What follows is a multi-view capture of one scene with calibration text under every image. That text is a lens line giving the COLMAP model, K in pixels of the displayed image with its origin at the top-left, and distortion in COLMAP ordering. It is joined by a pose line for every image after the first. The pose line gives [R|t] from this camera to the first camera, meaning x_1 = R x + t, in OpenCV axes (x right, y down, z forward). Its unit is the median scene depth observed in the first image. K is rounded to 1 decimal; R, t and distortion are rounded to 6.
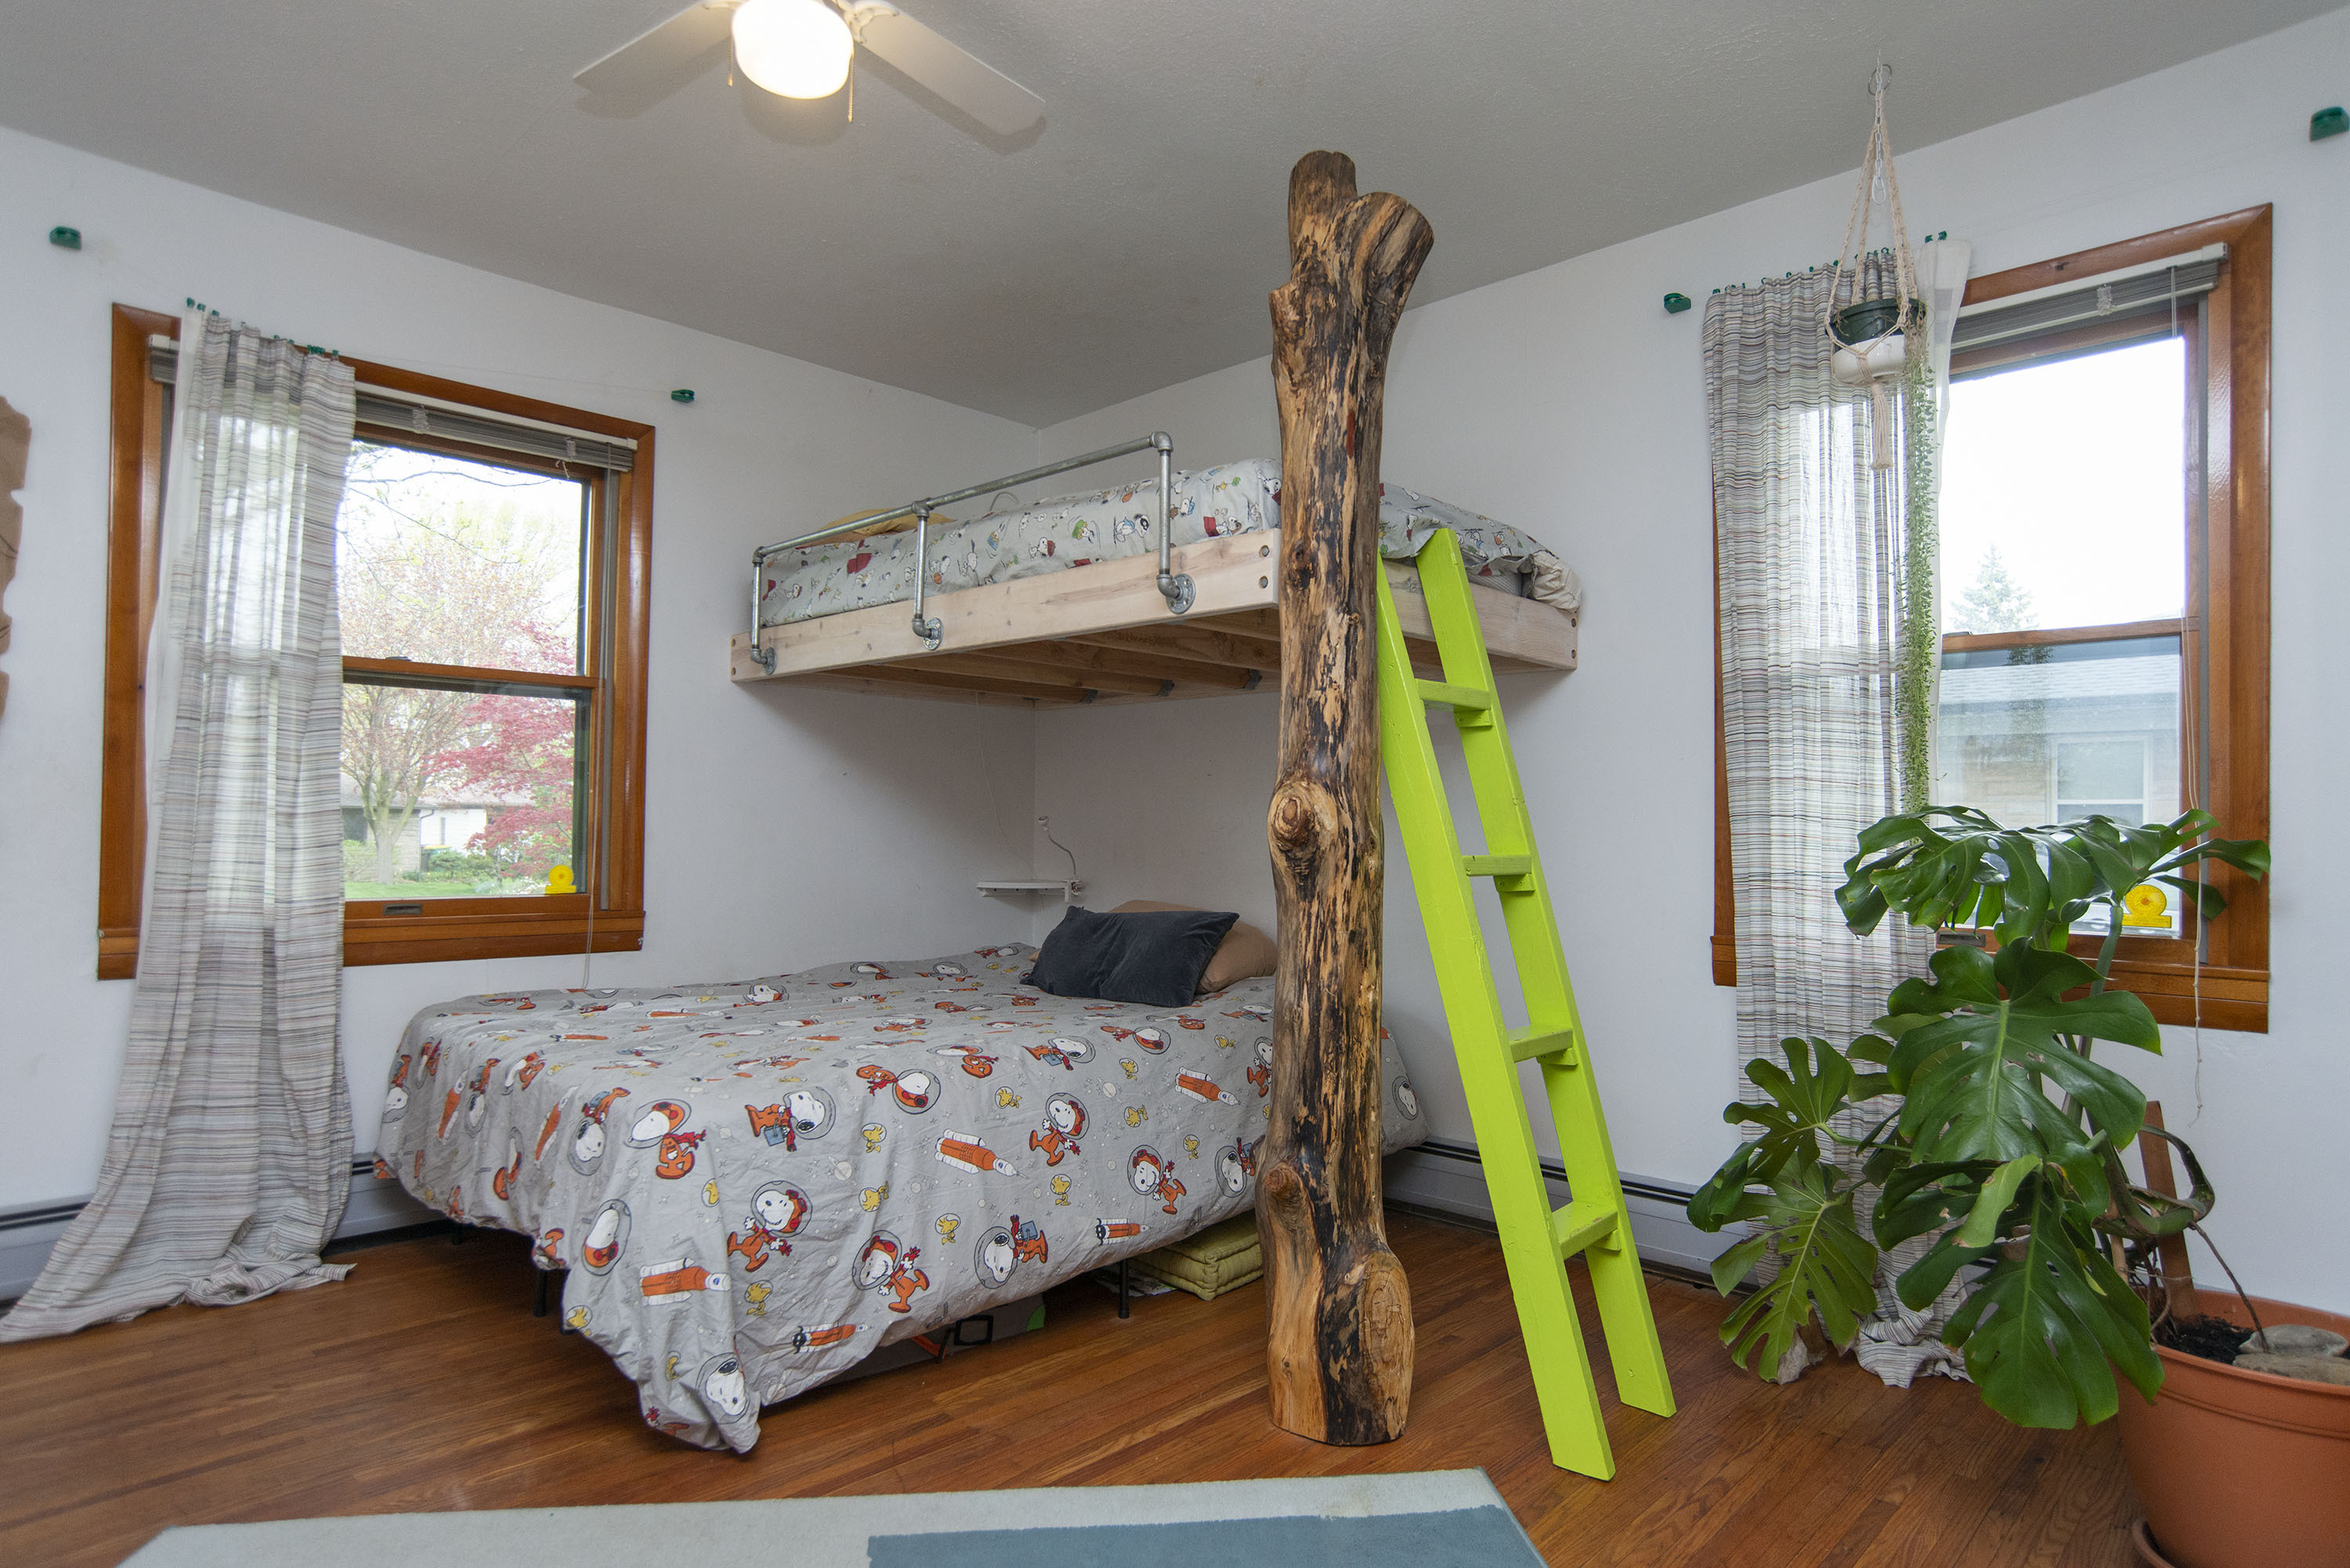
lens RADIAL K [[1303.3, 0, 1185.3], [0, 1303.3, 812.0], [0, 0, 1]] dist [-0.083496, 0.055784]
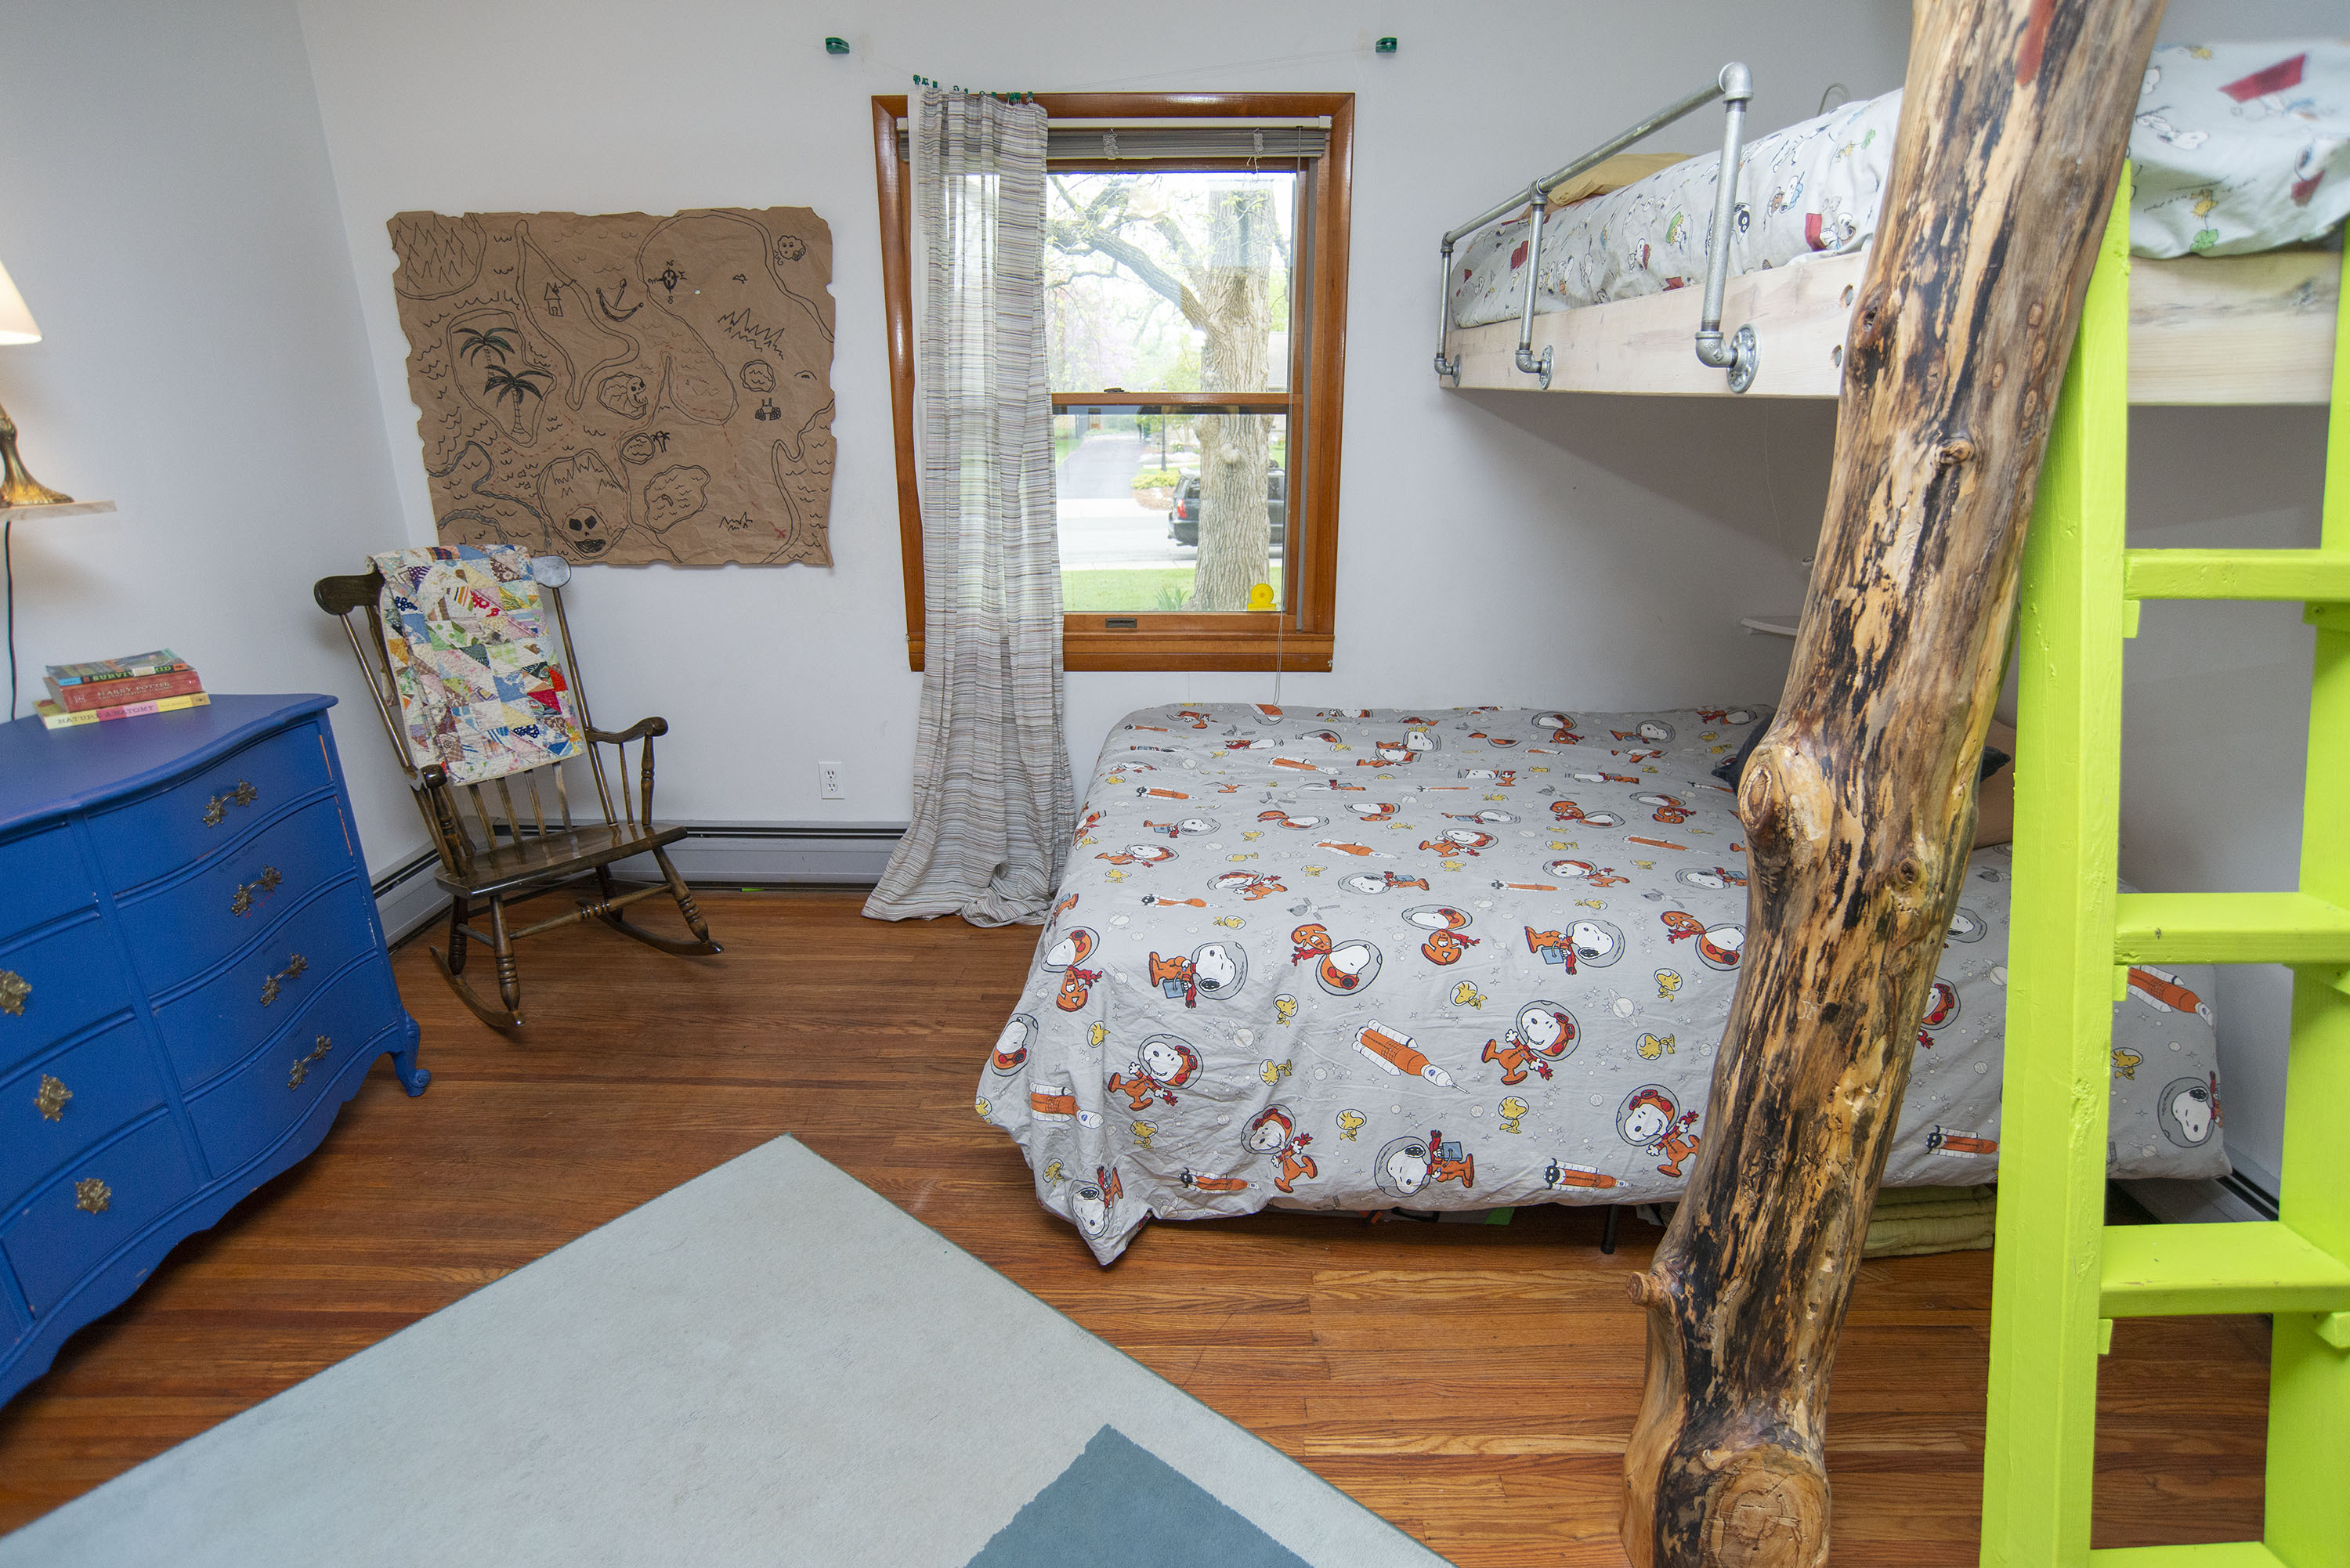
lens RADIAL K [[1187.3, 0, 1182.4], [0, 1187.3, 810.6], [0, 0, 1]] dist [-0.092216, 0.054133]
pose [[0.687767, 0.234367, -0.687058, 0.257346], [0.018768, 0.940393, 0.339570, -0.171353], [0.725688, -0.246440, 0.642373, 0.447459]]
